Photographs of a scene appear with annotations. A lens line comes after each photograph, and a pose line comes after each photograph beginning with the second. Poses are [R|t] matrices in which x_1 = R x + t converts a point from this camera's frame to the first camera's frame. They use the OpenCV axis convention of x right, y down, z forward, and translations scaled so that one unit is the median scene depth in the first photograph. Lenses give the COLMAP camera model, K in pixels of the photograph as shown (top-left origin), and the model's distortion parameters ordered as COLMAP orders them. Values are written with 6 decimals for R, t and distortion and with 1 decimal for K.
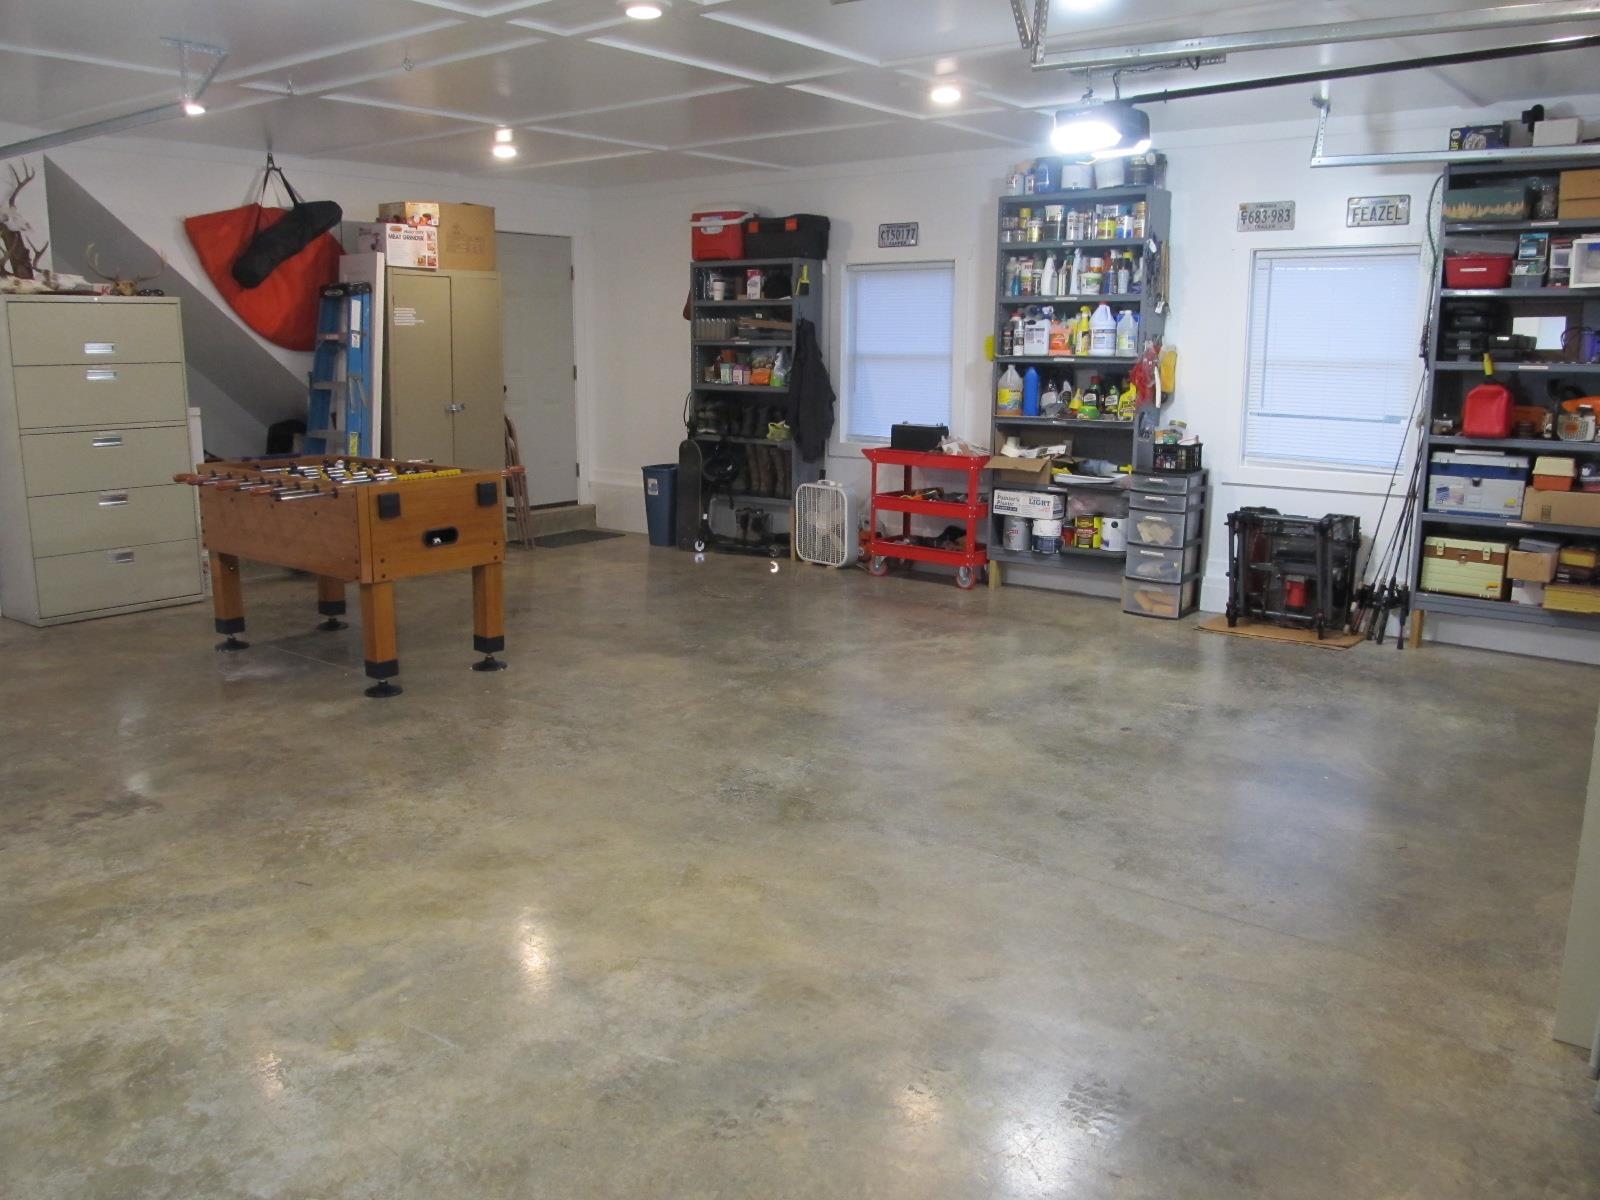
lens RADIAL K [[1324.0, 0, 800.0], [0, 1324.0, 600.0], [0, 0, 1]] dist [-0.064900, 0.033471]
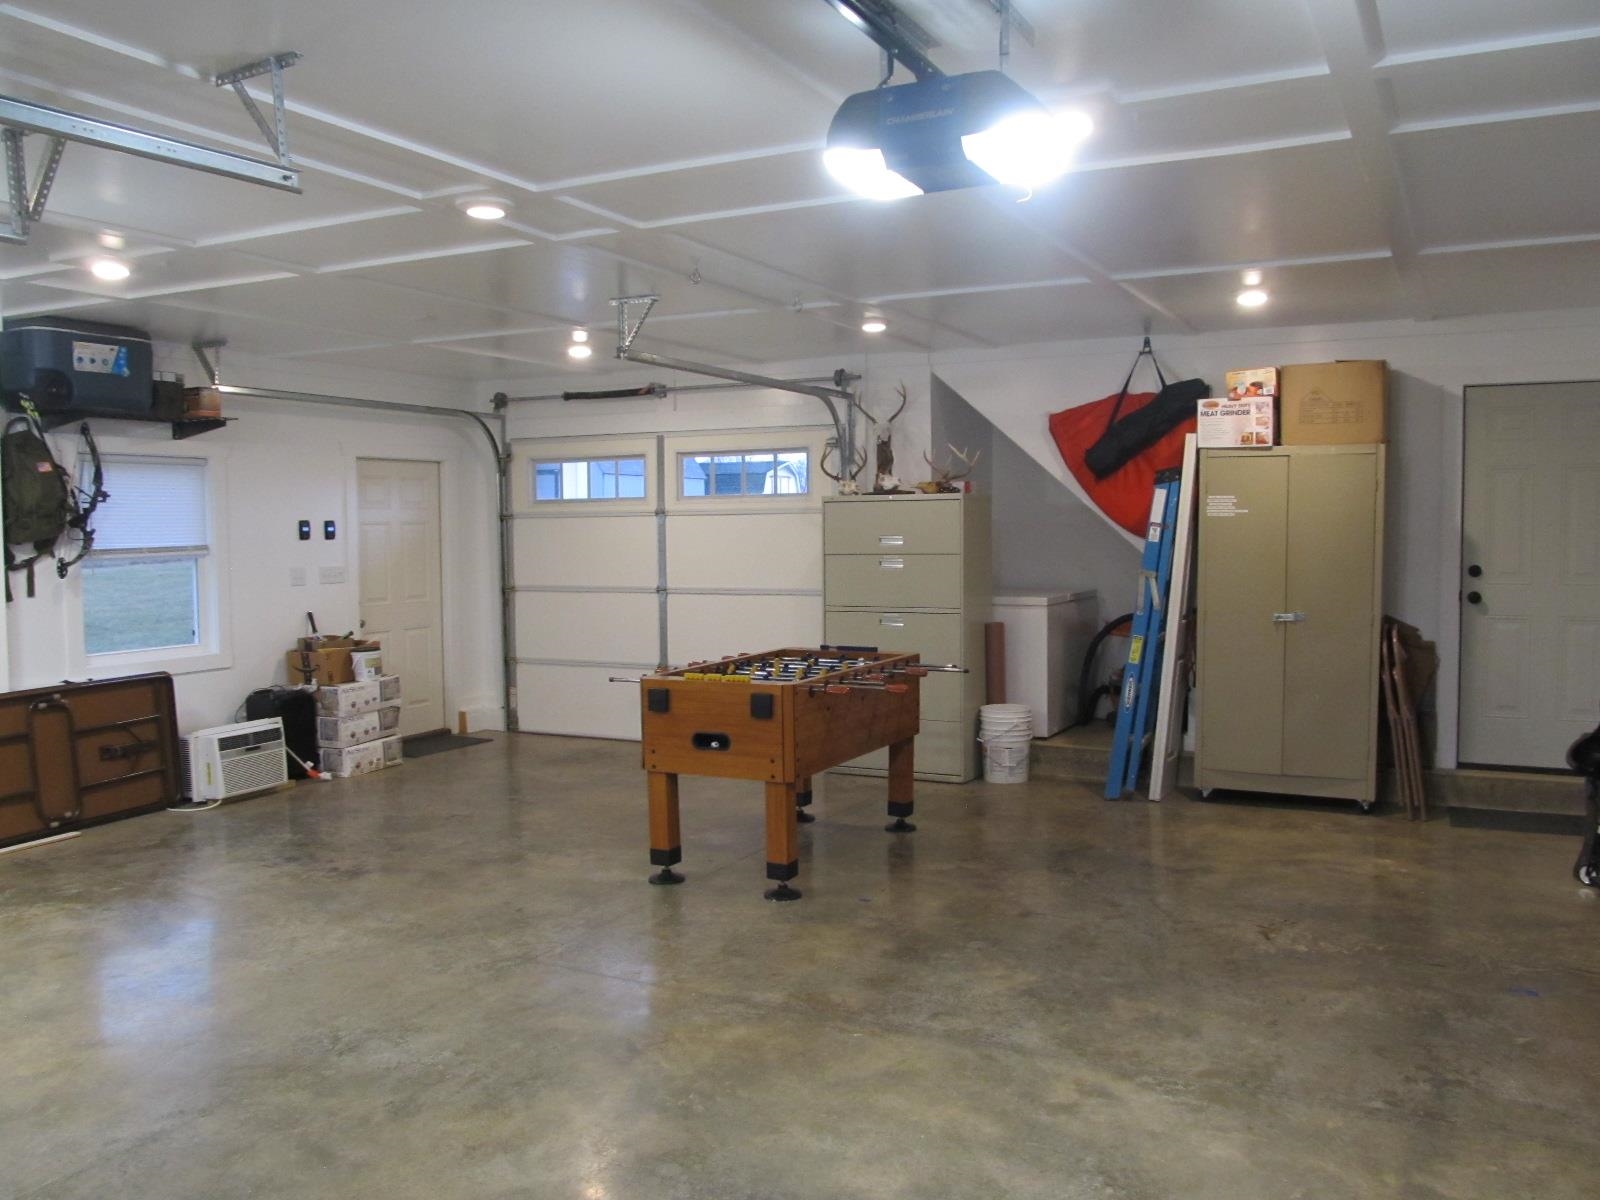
lens RADIAL K [[1324.0, 0, 800.0], [0, 1324.0, 600.0], [0, 0, 1]] dist [-0.064900, 0.033471]
pose [[0.191296, 0.051557, -0.980177, 0.673457], [-0.183339, 0.982921, 0.015920, -0.172732], [0.964258, 0.176660, 0.197481, 0.836073]]
